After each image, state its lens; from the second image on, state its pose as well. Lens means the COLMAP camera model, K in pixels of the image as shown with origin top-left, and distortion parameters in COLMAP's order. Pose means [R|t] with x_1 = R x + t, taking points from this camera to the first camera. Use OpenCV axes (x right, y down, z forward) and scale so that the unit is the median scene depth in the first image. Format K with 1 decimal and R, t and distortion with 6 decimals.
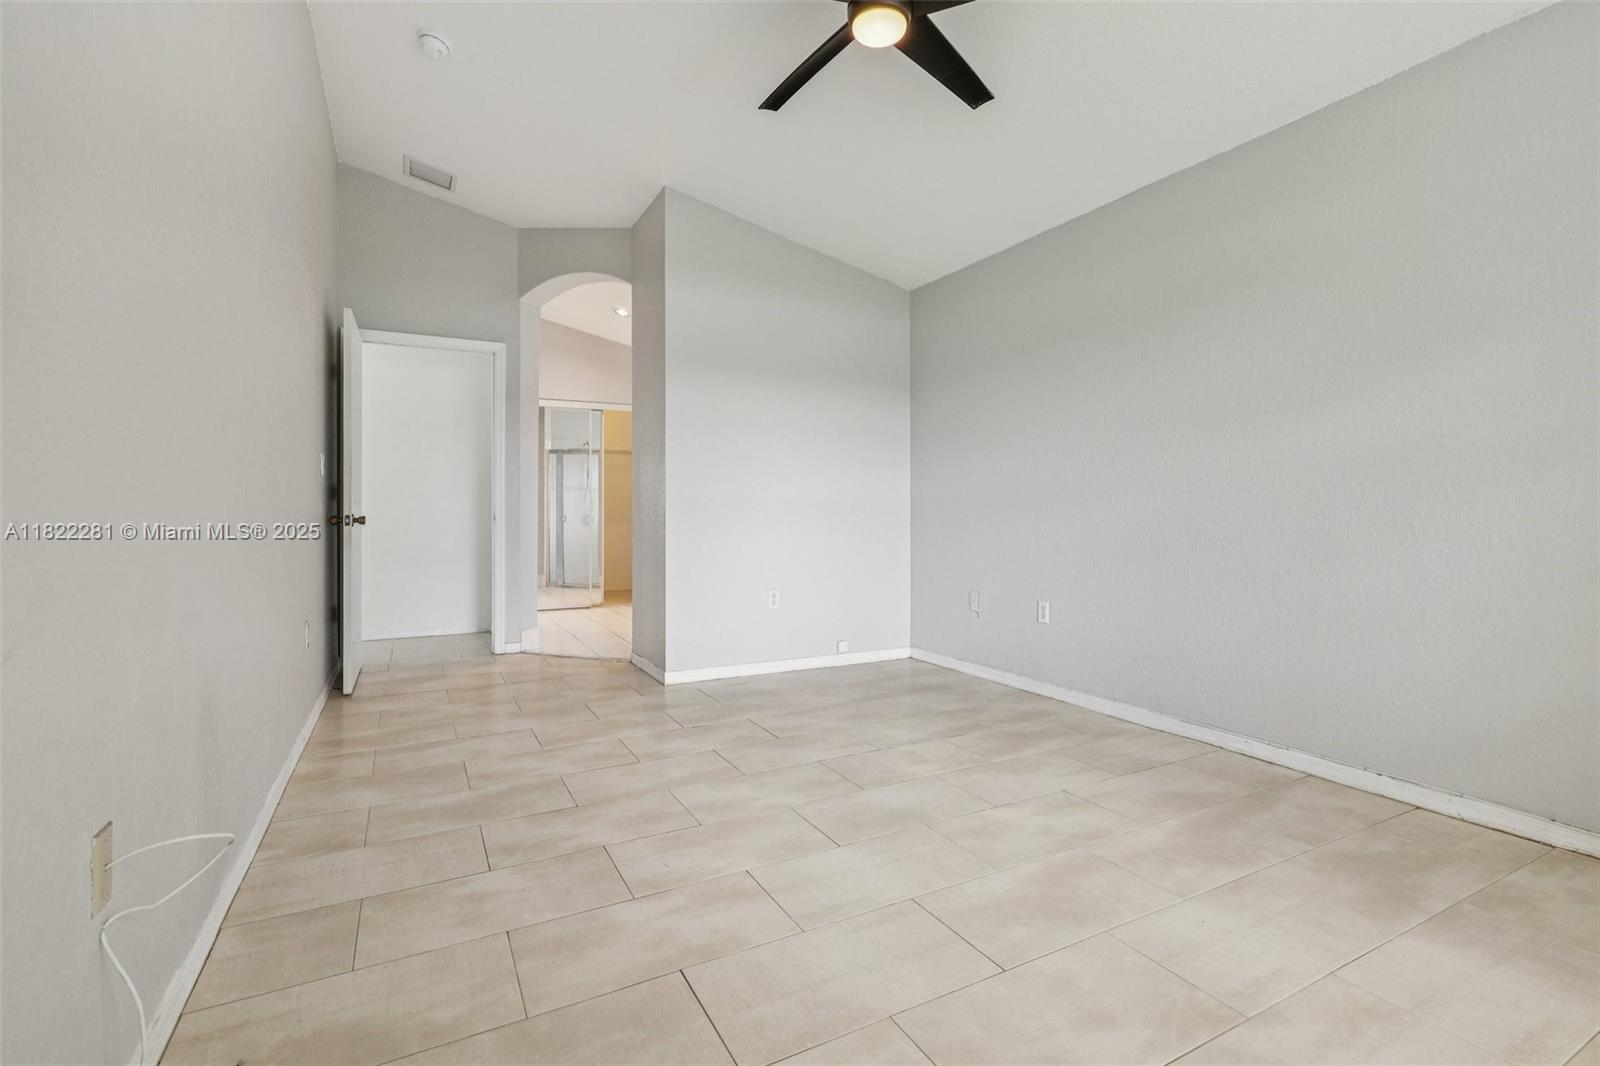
lens RADIAL K [[728.7, 0, 801.2], [0, 728.7, 523.5], [0, 0, 1]] dist [0.003218, 0.000152]
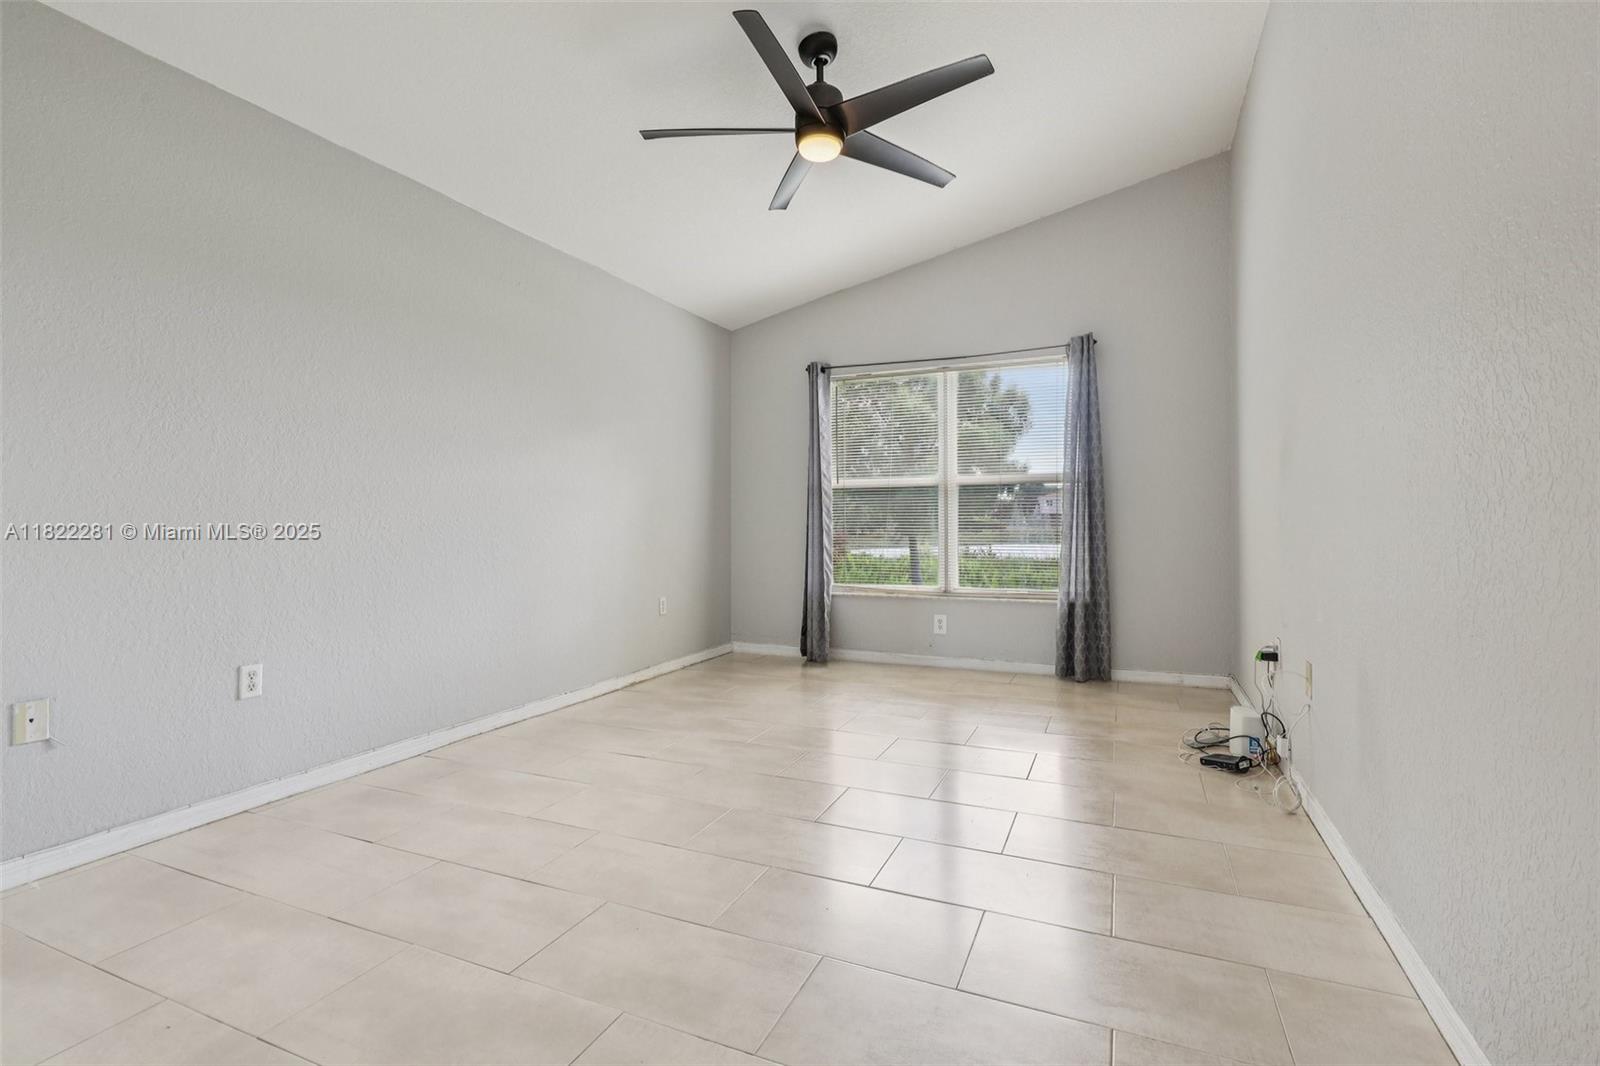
lens RADIAL K [[728.7, 0, 802.6], [0, 728.7, 529.0], [0, 0, 1]] dist [0.003218, 0.000152]
pose [[-0.612096, -0.004374, 0.790772, -0.591952], [0.016254, 0.999704, 0.018111, -0.023772], [-0.790617, 0.023939, -0.611843, 1.203152]]
